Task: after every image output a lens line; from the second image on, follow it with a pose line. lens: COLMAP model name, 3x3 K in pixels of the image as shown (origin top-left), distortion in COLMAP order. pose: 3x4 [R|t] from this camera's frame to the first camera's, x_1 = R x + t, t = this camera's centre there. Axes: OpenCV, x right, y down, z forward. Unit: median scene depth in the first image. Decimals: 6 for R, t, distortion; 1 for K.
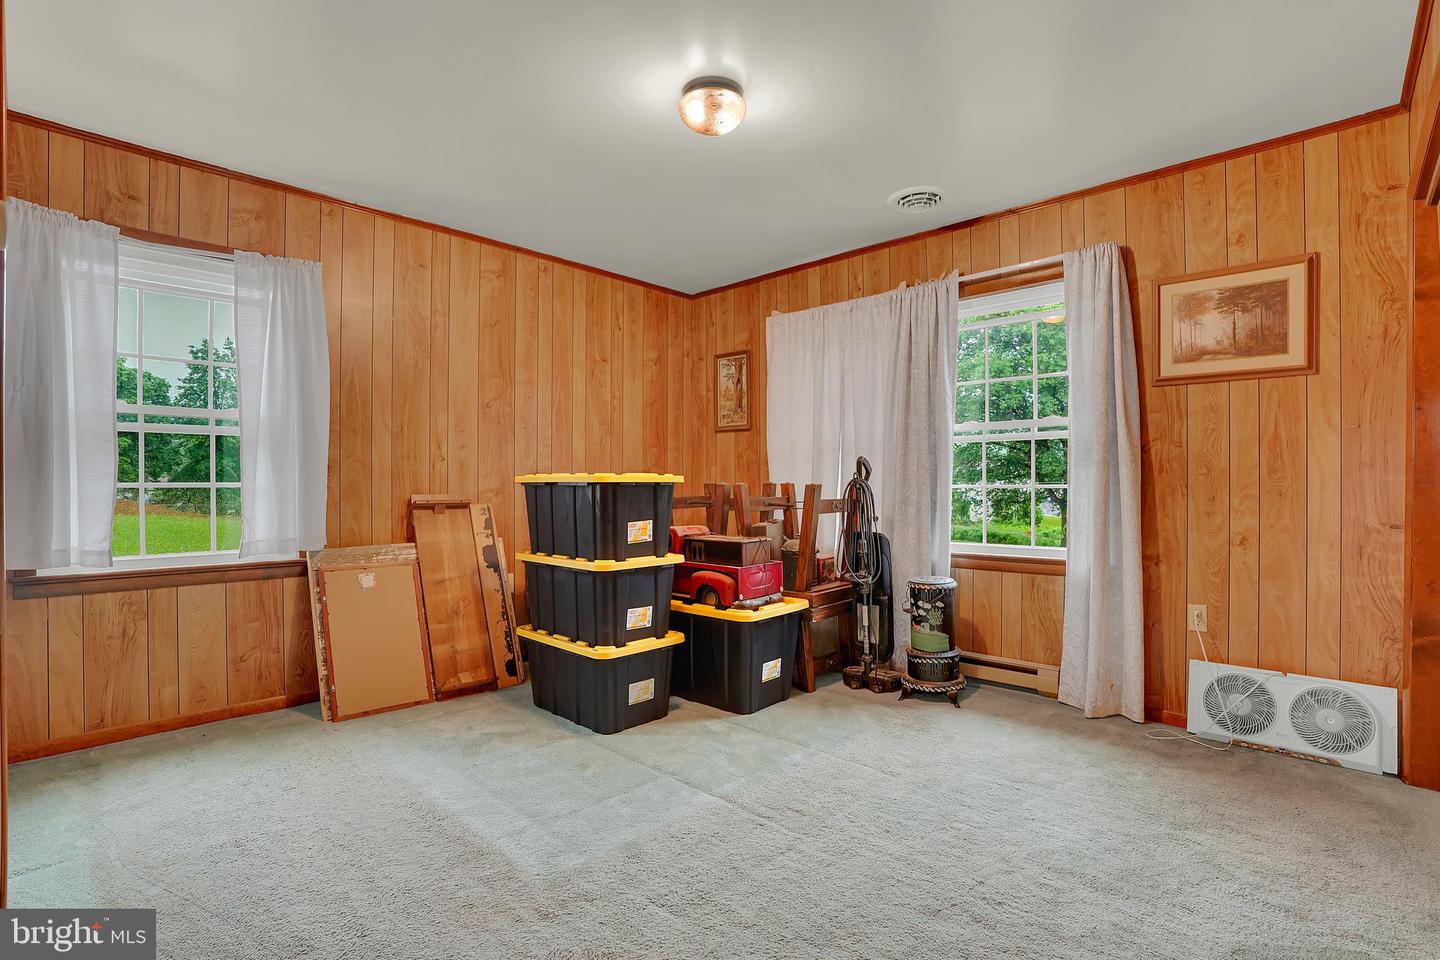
lens RADIAL K [[680.9, 0, 721.4], [0, 680.9, 496.8], [0, 0, 1]] dist [-0.070975, 0.025685]
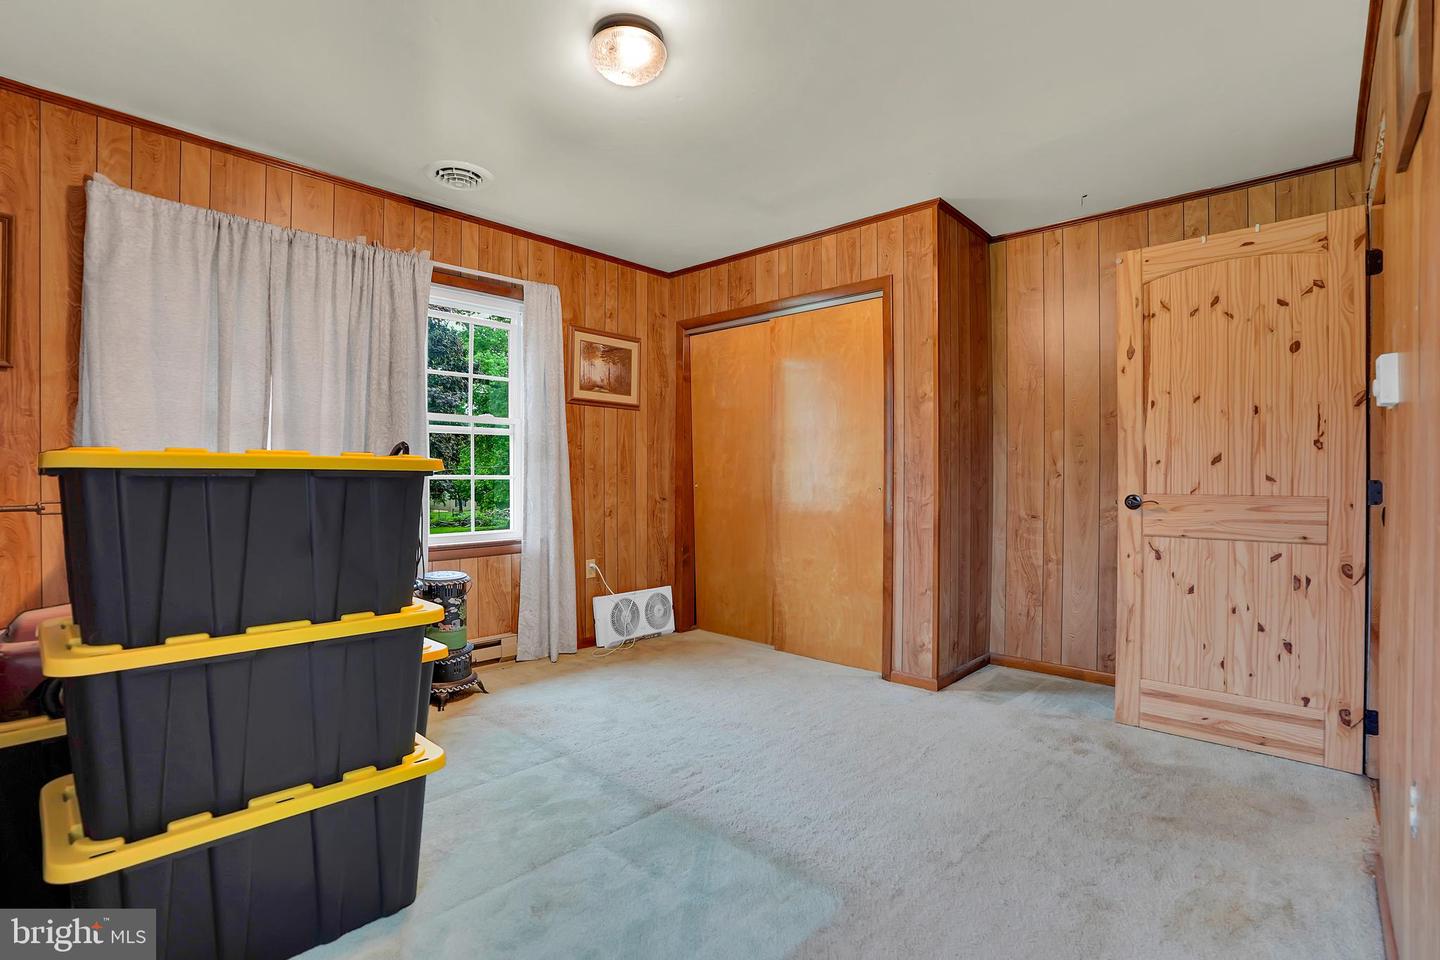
lens RADIAL K [[687.5, 0, 720.0], [0, 687.5, 480.0], [0, 0, 1]] dist [-0.068111, 0.028342]
pose [[-0.026766, -0.016638, 0.999503, -0.796991], [0.001933, 0.999859, 0.016696, -0.034834], [-0.999640, 0.002379, -0.026730, 0.769743]]
